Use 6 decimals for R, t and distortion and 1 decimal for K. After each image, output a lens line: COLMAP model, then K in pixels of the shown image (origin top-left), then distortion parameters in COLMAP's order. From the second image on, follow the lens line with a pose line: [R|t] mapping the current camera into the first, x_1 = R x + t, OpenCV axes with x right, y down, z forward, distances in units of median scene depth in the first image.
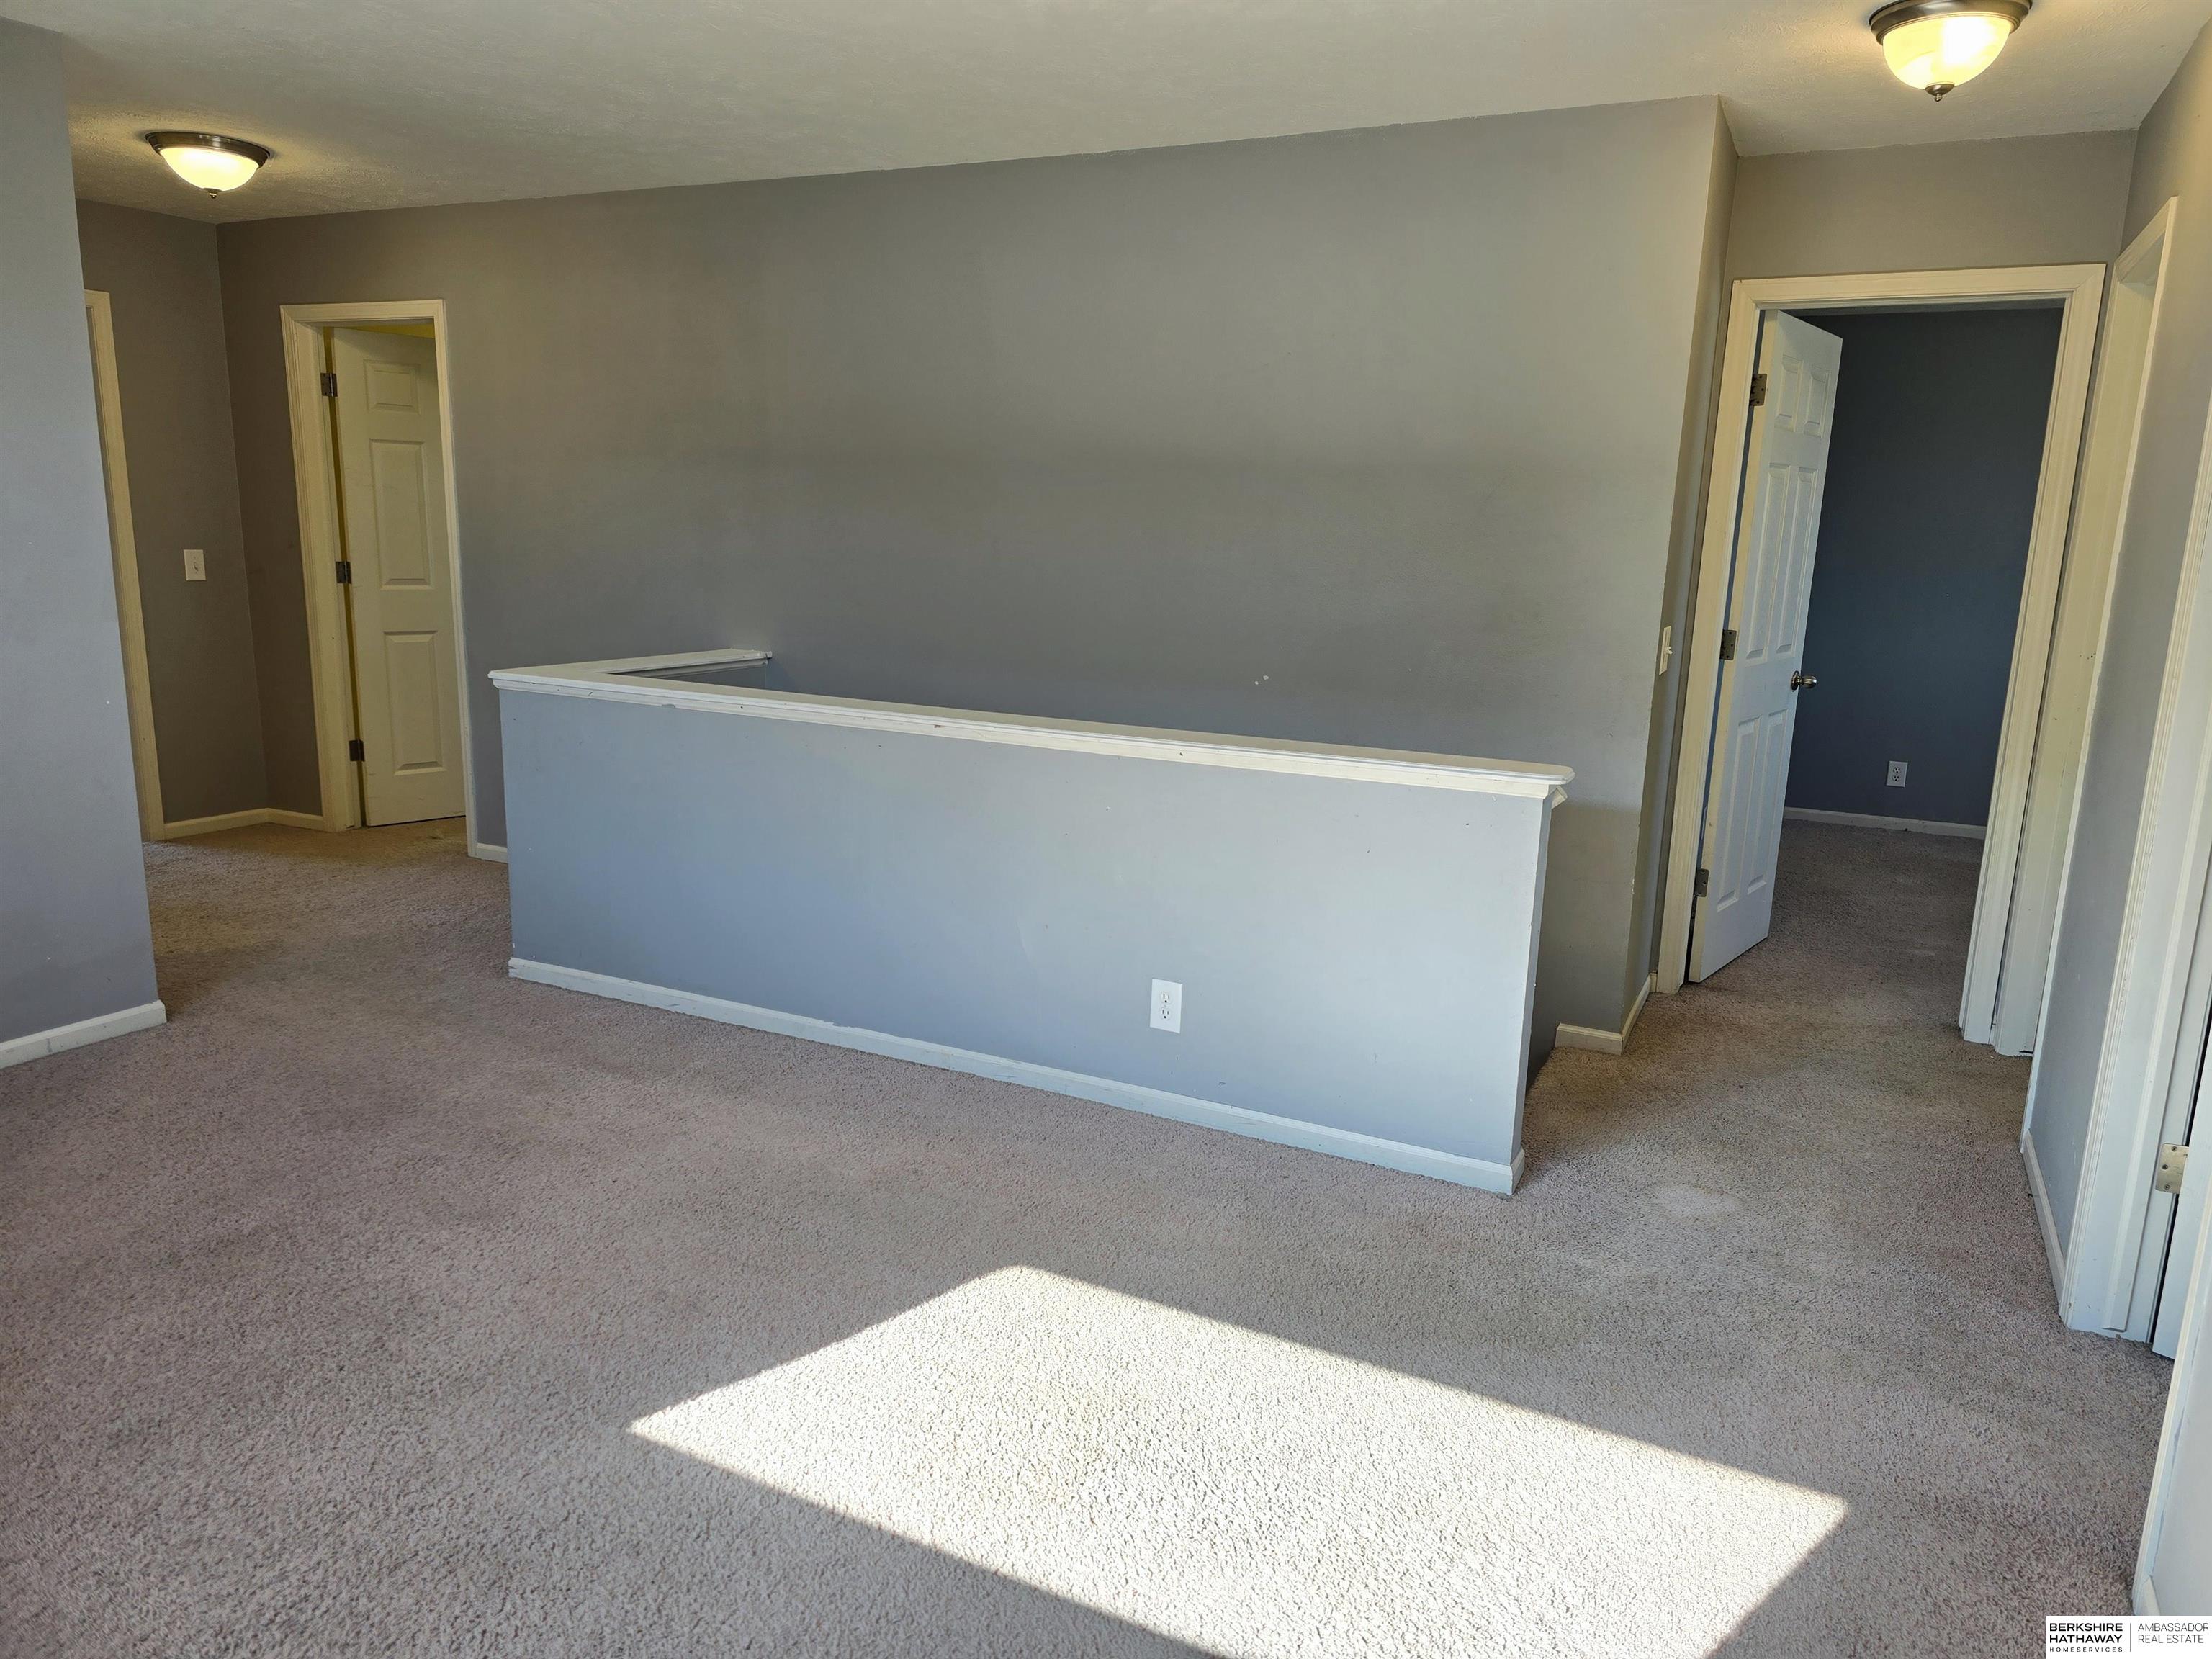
lens RADIAL K [[1538.5, 0, 1106.0], [0, 1538.5, 829.5], [0, 0, 1]] dist [0.054874, -0.050188]
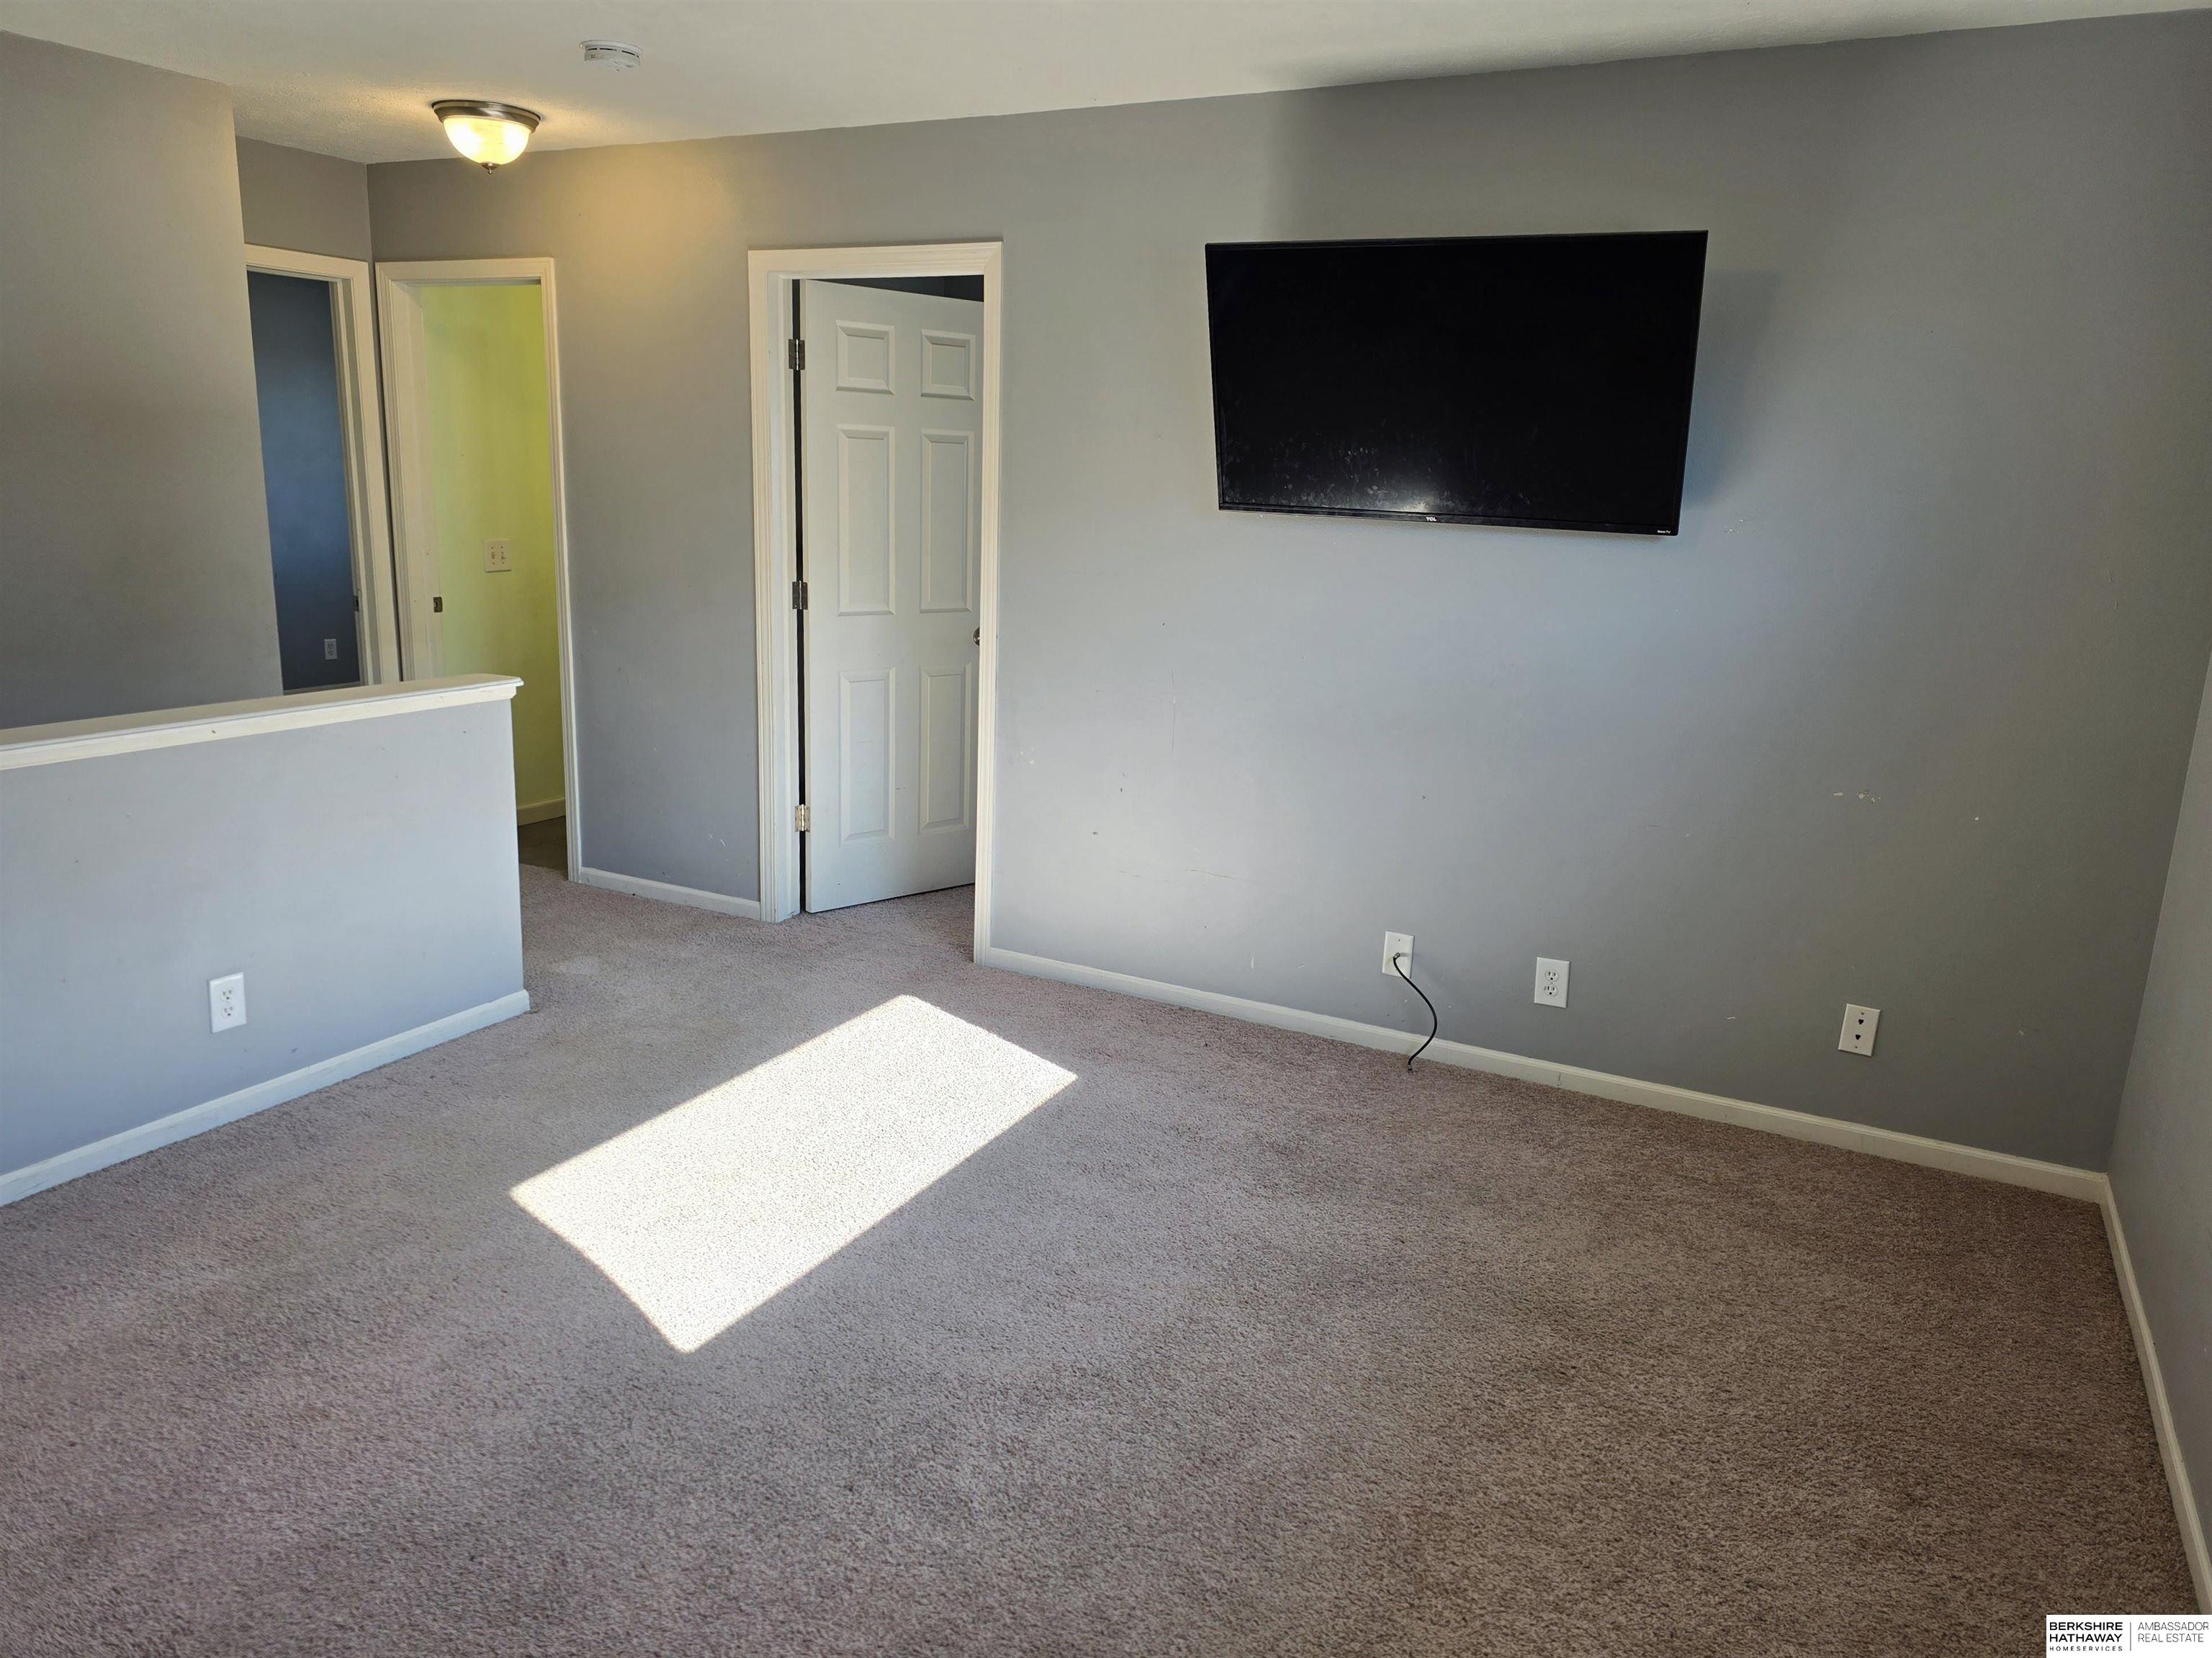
lens RADIAL K [[1538.4, 0, 1106.0], [0, 1538.4, 829.0], [0, 0, 1]] dist [0.054874, -0.050188]
pose [[0.023002, -0.258501, 0.965737, -1.005072], [0.193413, 0.948893, 0.249385, -0.143506], [-0.980848, 0.181050, 0.071824, 0.453227]]
